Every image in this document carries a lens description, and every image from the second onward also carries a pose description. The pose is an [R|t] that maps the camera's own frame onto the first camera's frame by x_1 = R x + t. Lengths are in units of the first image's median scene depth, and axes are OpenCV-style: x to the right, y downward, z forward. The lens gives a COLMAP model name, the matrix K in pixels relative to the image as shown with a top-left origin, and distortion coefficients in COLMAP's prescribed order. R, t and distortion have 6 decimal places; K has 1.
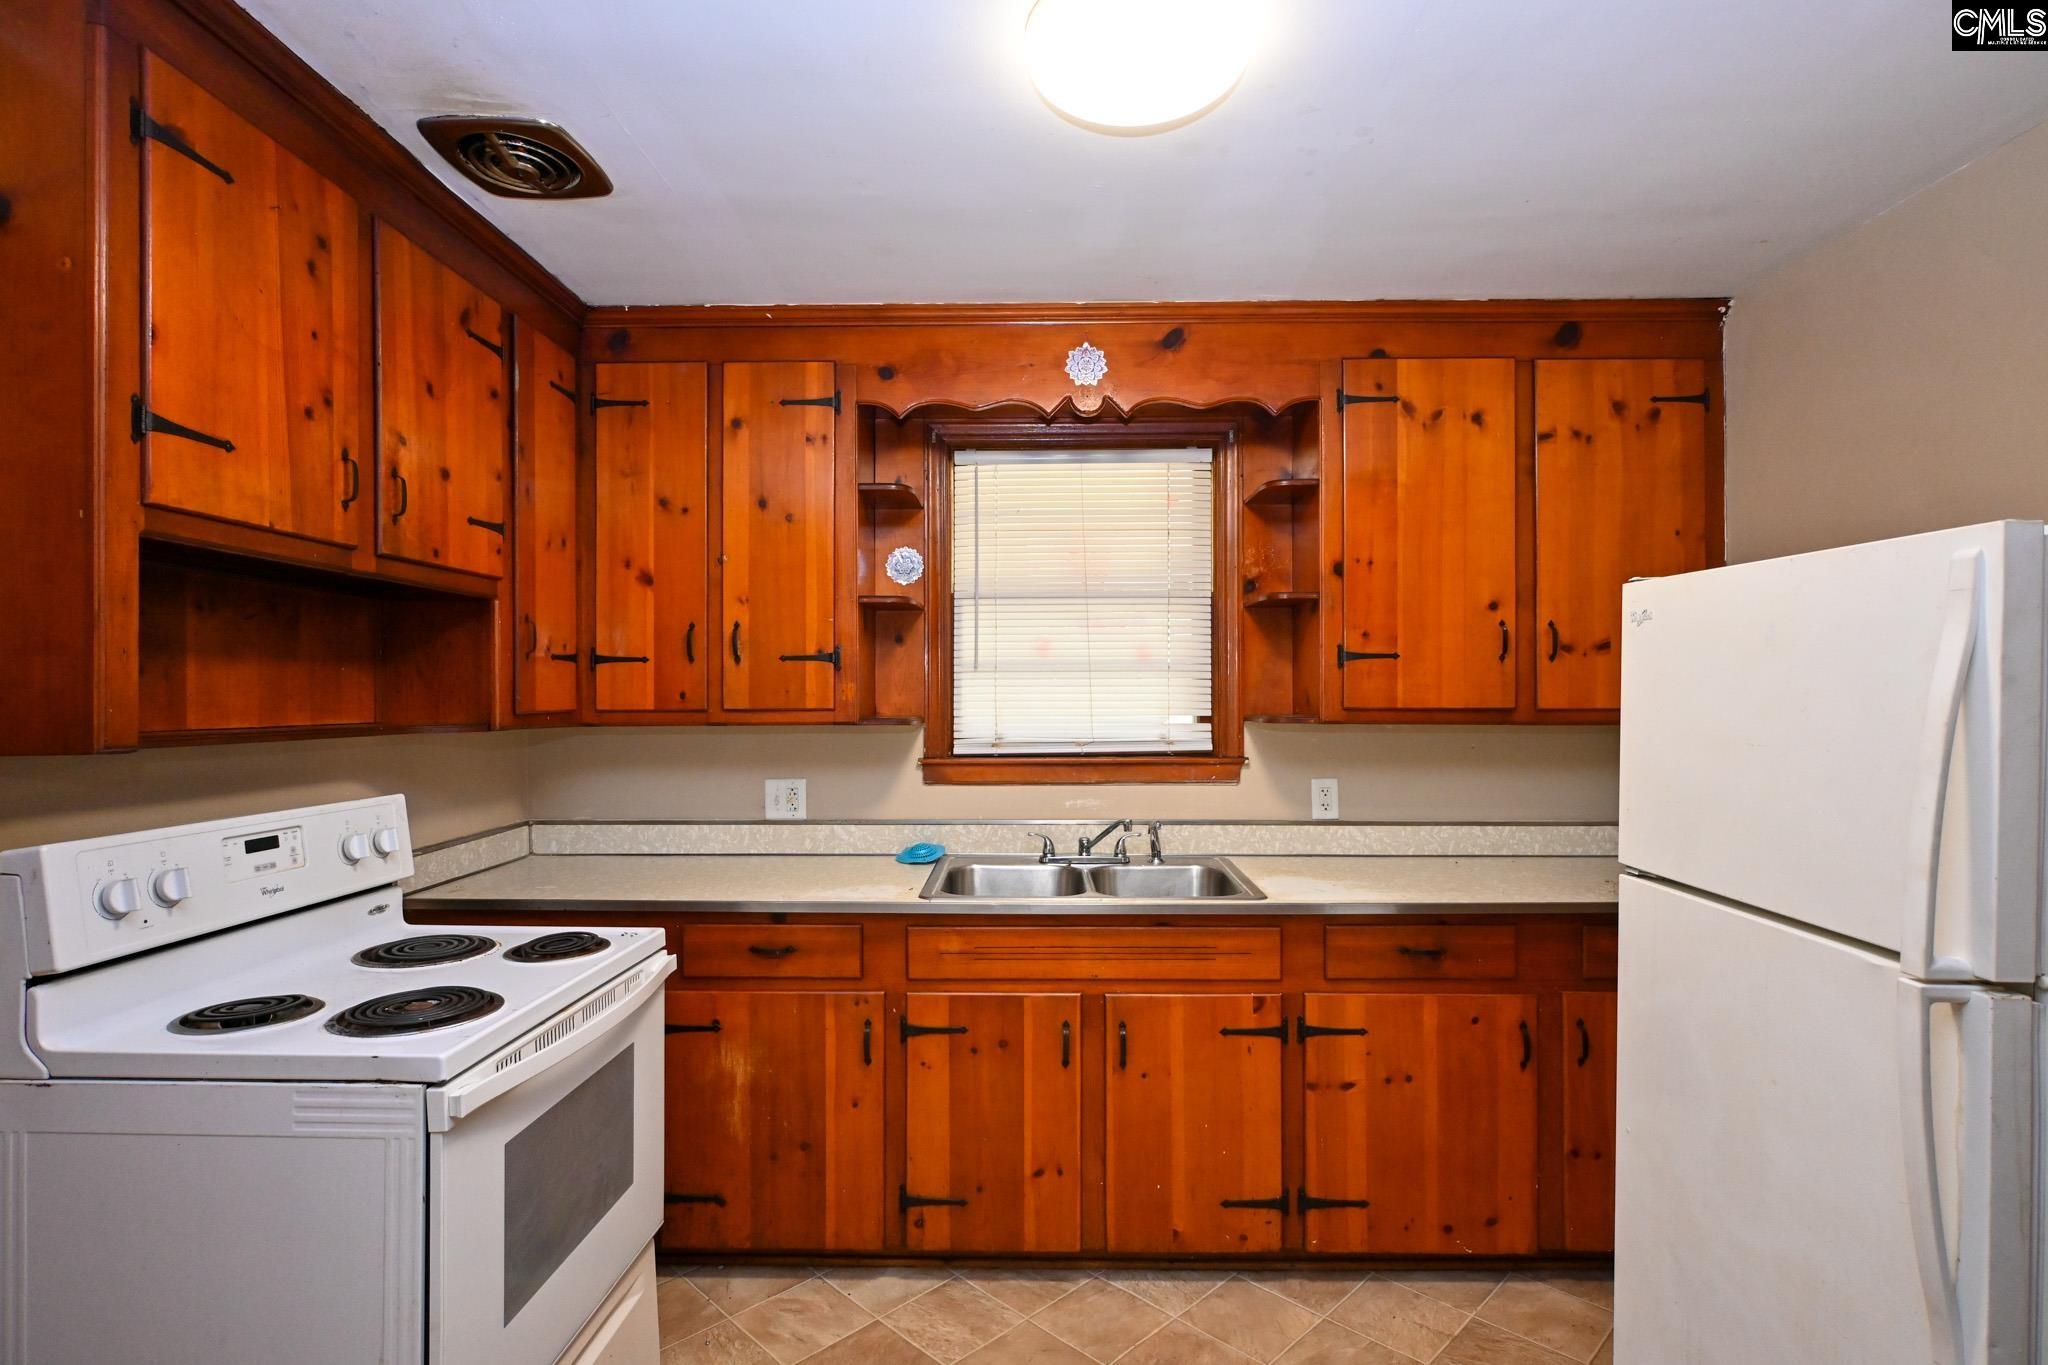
lens RADIAL K [[1010.9, 0, 1028.3], [0, 1010.9, 685.9], [0, 0, 1]] dist [-0.003712, 0.002199]
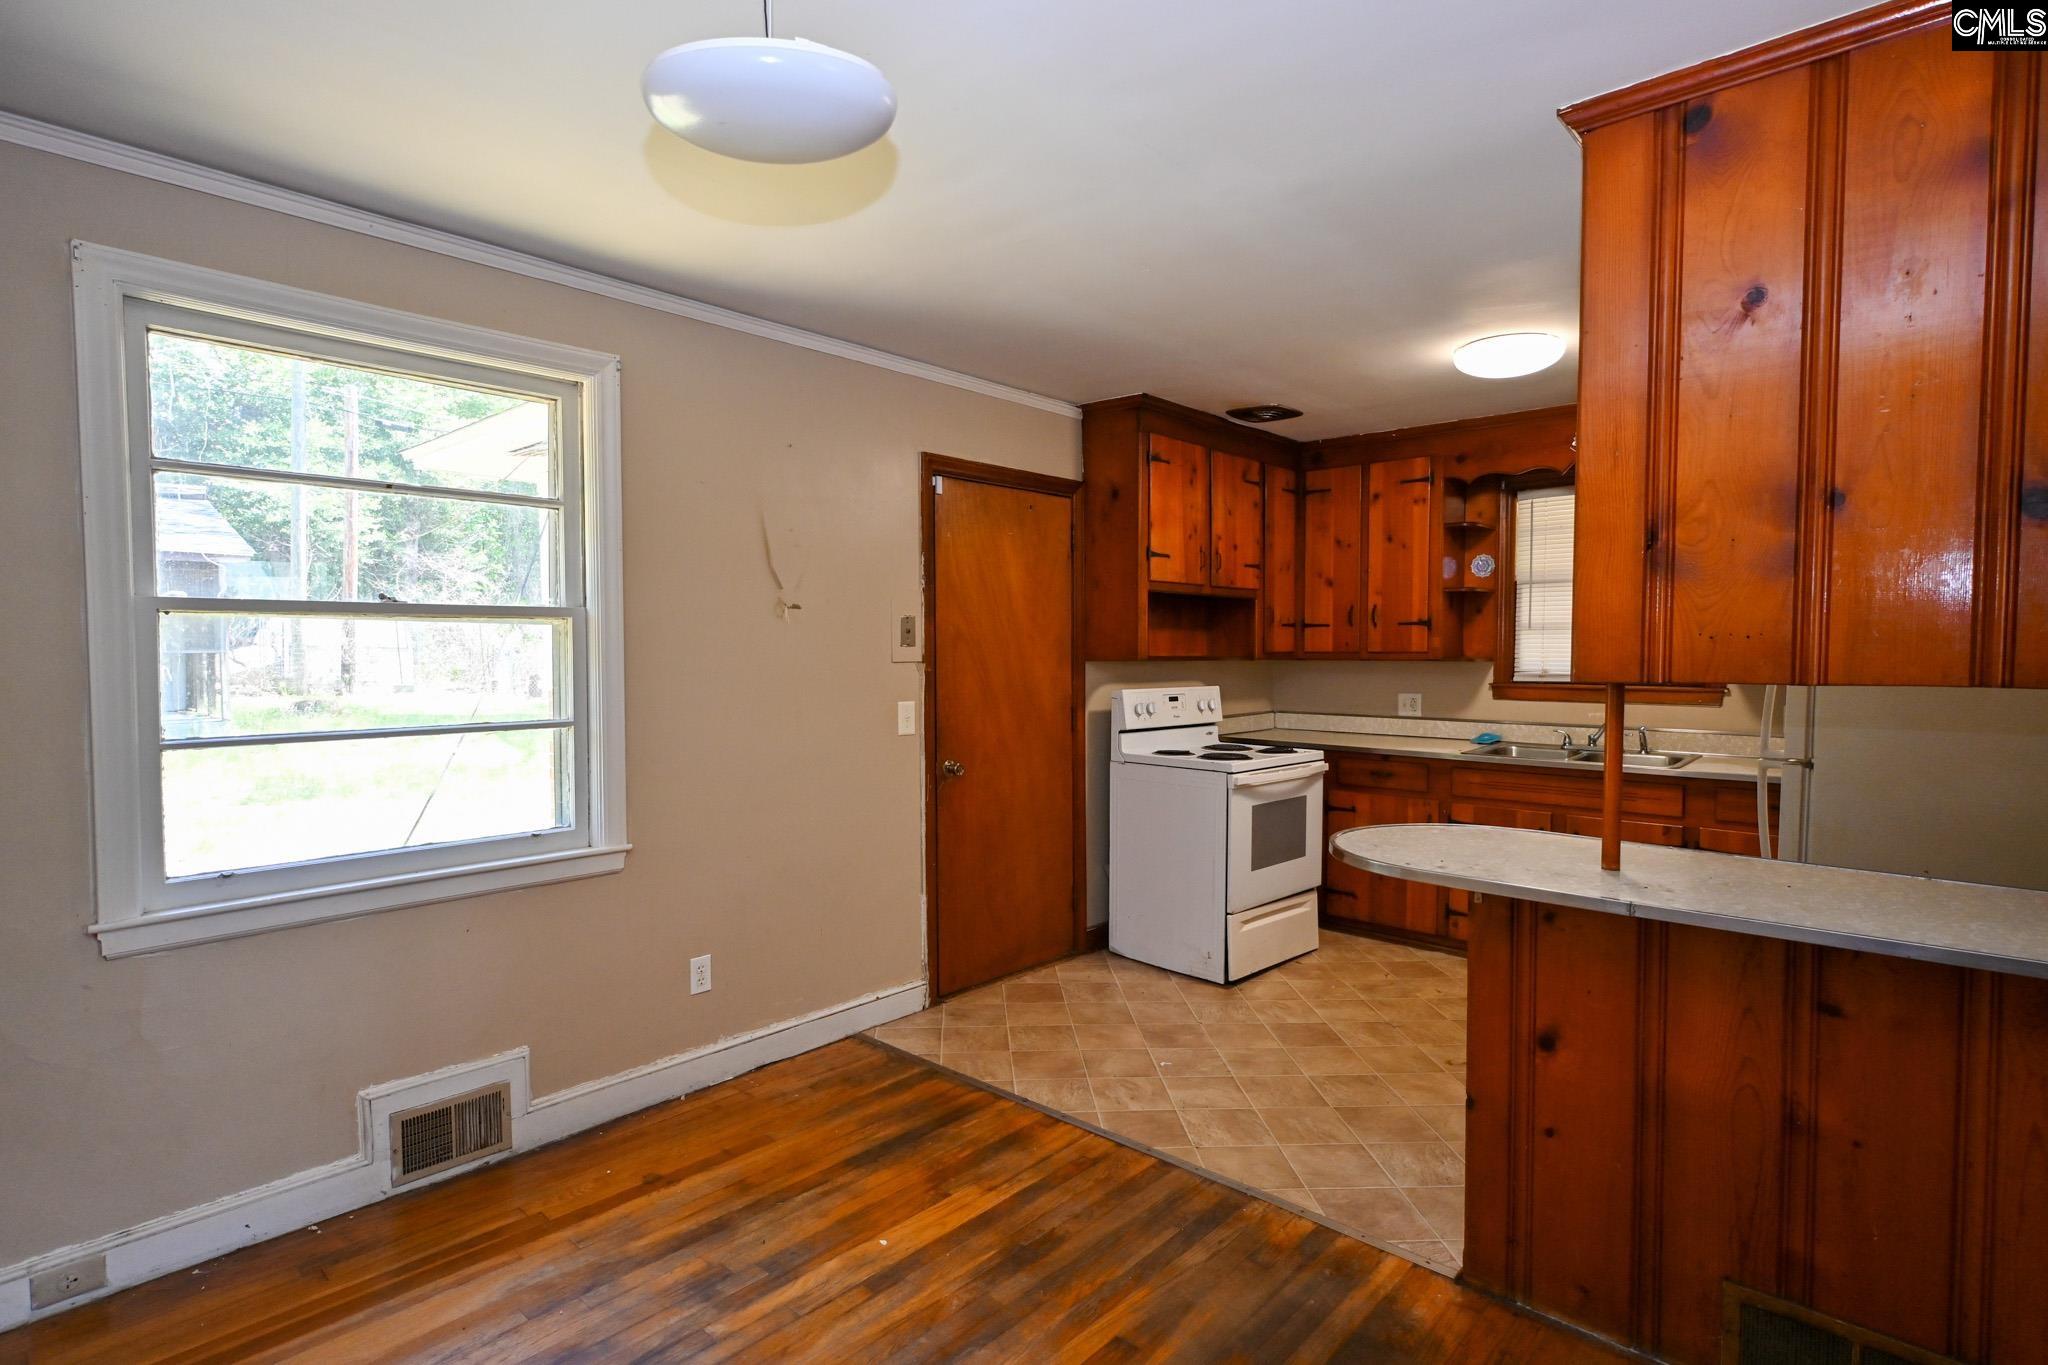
lens RADIAL K [[1033.5, 0, 1030.5], [0, 1033.5, 684.0], [0, 0, 1]] dist [-0.002592, 0.002004]
pose [[0.749841, 0.026769, -0.661076, 0.499600], [0.001555, 0.999107, 0.042220, 0.001340], [0.661616, -0.032686, 0.749130, -0.850072]]
